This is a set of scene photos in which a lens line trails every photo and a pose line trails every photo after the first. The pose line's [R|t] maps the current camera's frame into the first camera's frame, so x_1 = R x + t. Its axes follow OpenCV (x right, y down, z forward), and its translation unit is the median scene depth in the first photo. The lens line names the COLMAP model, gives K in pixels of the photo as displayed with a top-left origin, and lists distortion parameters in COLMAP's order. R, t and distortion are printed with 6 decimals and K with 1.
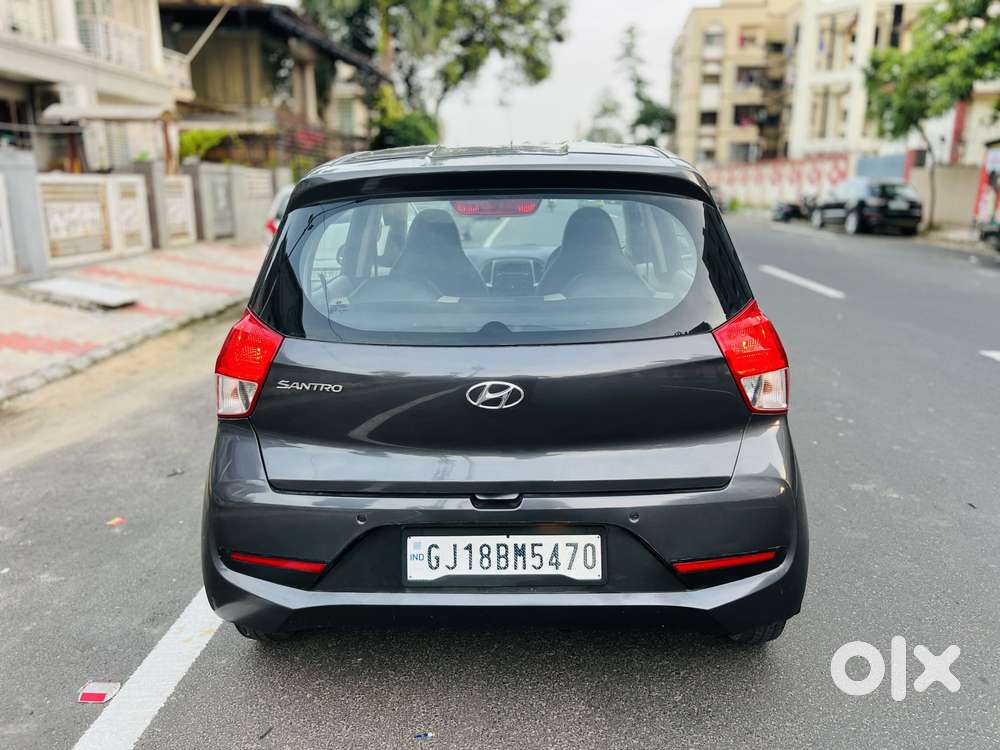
lens RADIAL K [[750.4, 0, 503.0], [0, 750.4, 375.3], [0, 0, 1]] dist [0.041793, -0.050004]
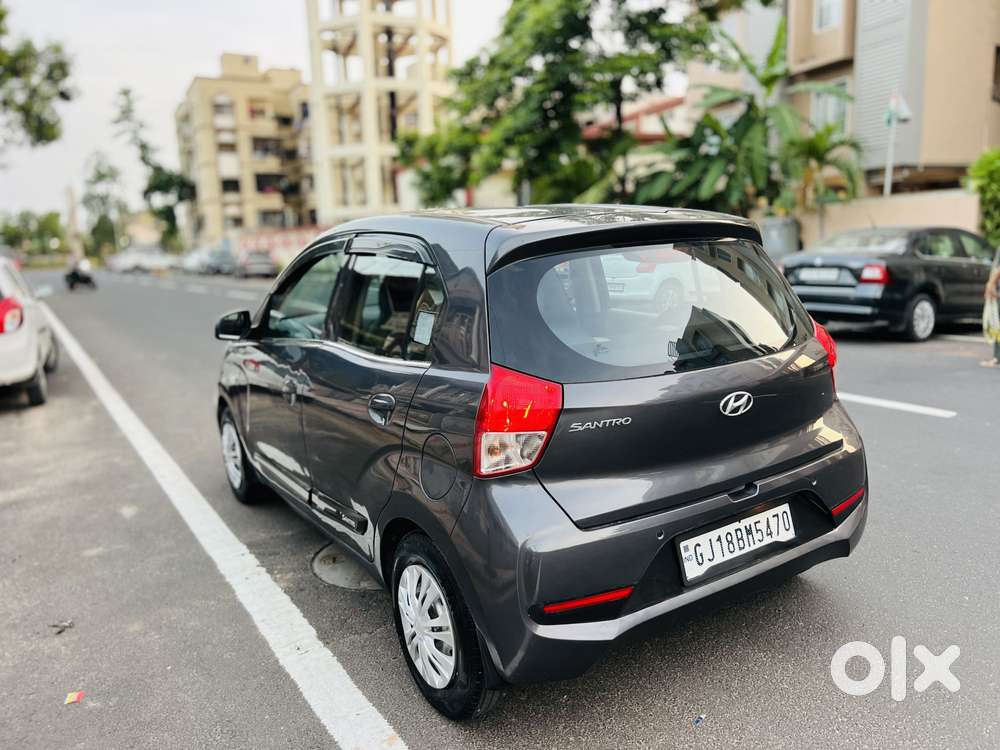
lens RADIAL K [[762.9, 0, 503.5], [0, 762.9, 375.1], [0, 0, 1]] dist [0.004986, 0.000531]
pose [[0.820129, -0.125935, 0.558147, -0.129678], [0.173303, 0.984331, -0.032552, -0.005669], [-0.545302, 0.123425, 0.829103, 0.022237]]
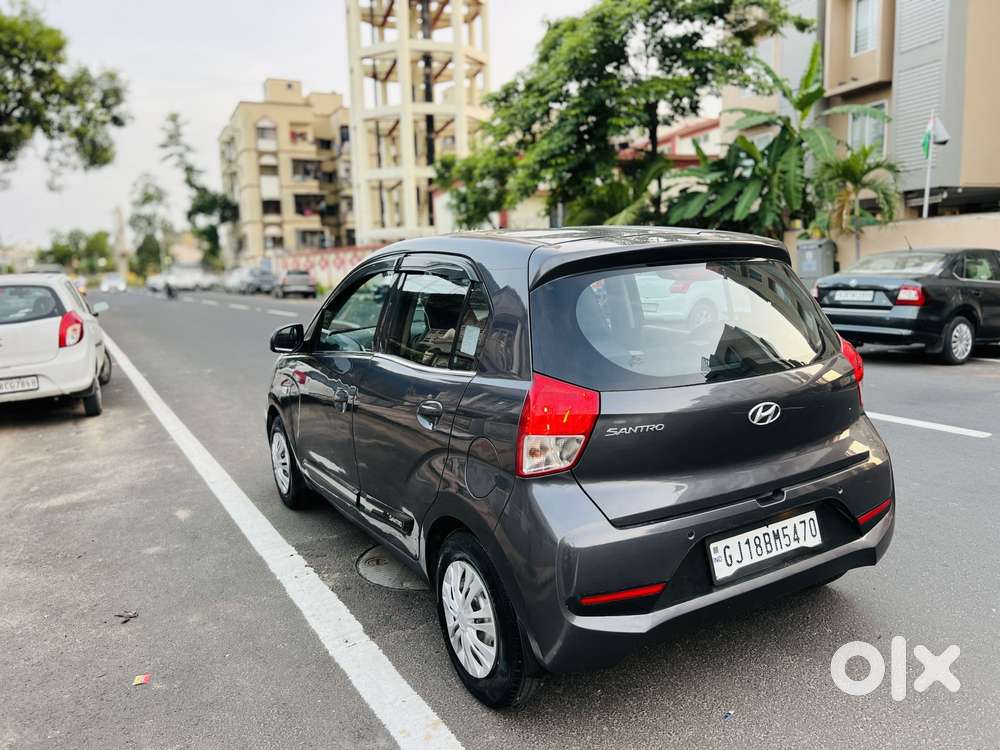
lens RADIAL K [[761.0, 0, 500.6], [0, 761.0, 372.4], [0, 0, 1]] dist [0.010525, -0.005771]
pose [[0.846135, -0.100314, 0.523443, -0.138230], [0.159616, 0.984744, -0.069297, -0.003134], [-0.508506, 0.142185, 0.849238, 0.013848]]
